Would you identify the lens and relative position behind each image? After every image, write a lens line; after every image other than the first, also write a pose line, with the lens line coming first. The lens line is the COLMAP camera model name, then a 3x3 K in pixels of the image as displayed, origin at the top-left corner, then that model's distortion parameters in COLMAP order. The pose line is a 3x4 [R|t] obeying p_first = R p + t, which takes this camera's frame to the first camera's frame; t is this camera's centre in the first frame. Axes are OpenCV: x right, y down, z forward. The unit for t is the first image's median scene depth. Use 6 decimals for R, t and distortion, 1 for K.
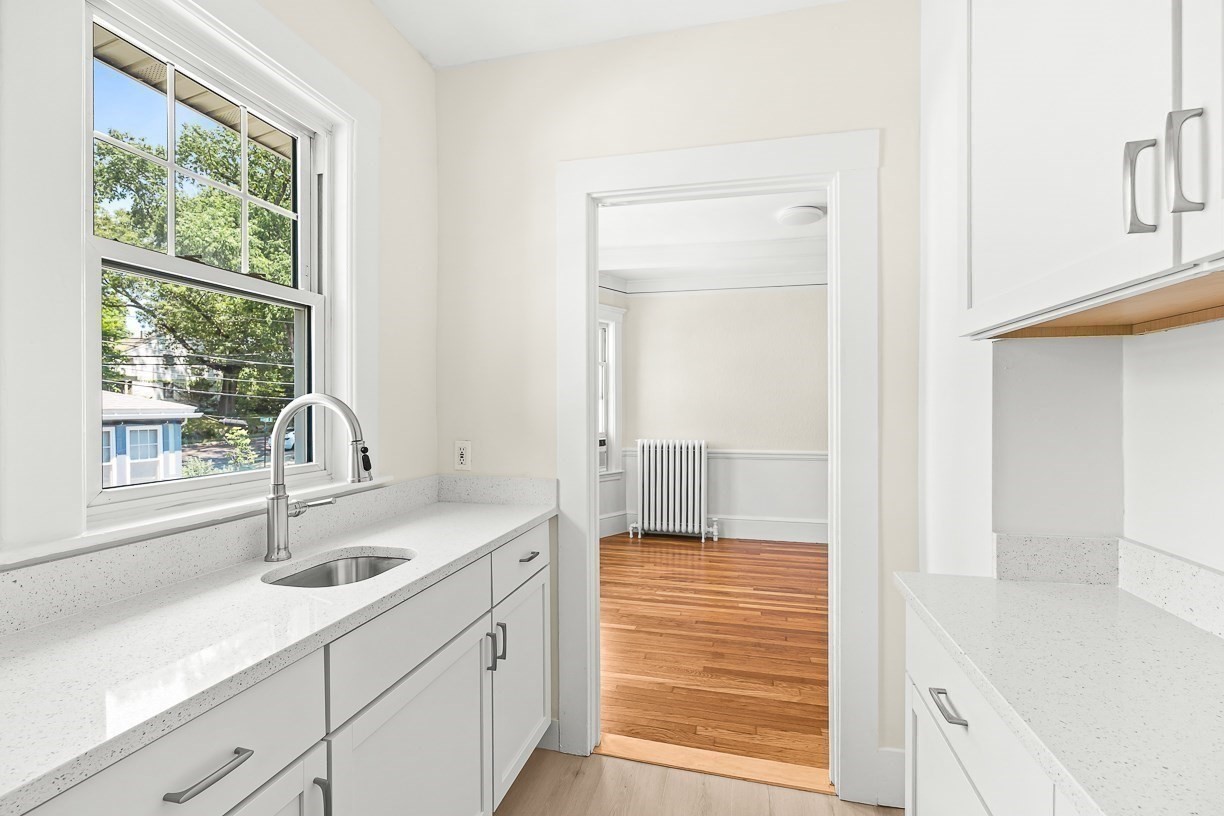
lens RADIAL K [[543.1, 0, 615.0], [0, 543.1, 413.2], [0, 0, 1]] dist [-0.001365, -0.000389]
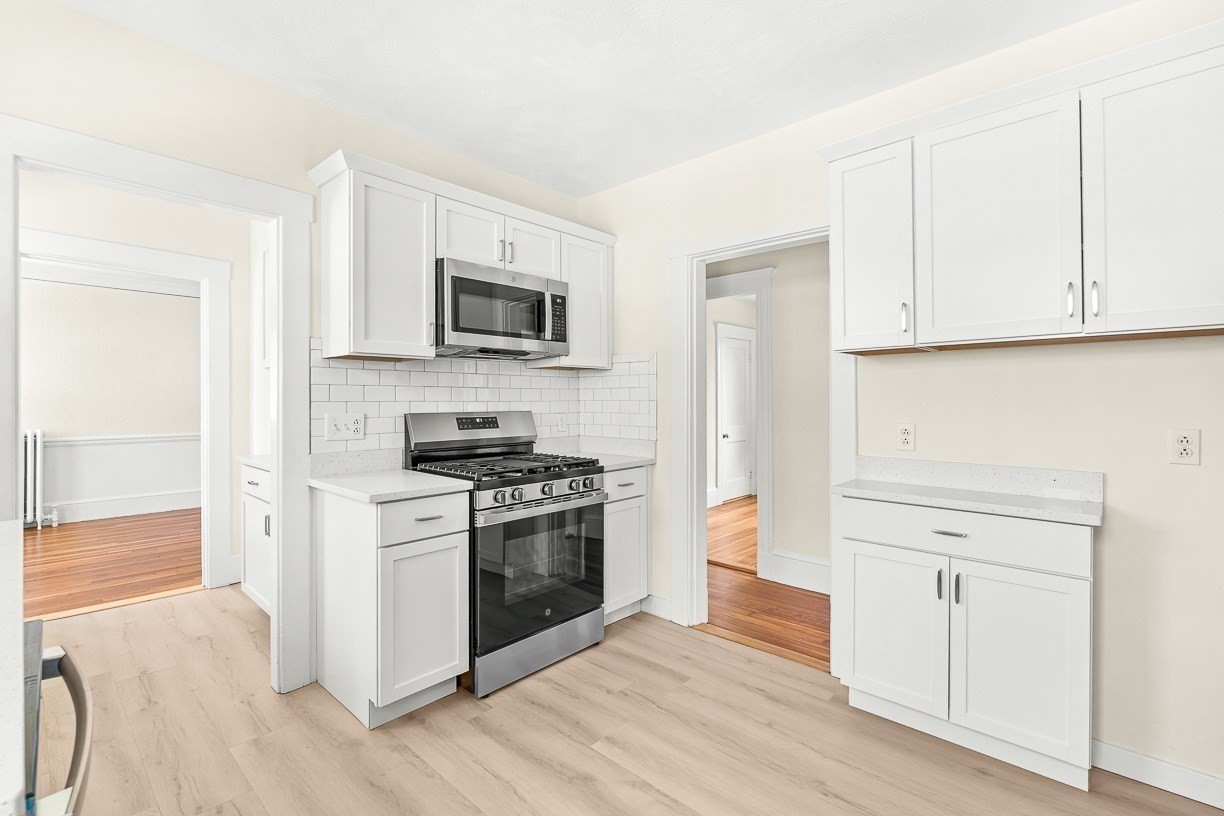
lens RADIAL K [[543.1, 0, 615.4], [0, 543.1, 390.1], [0, 0, 1]] dist [-0.001365, -0.000389]
pose [[0.475815, 0.006646, 0.879520, -0.216065], [0.022333, 0.999558, -0.019635, 0.019876], [-0.879262, 0.028985, 0.475456, -0.432079]]
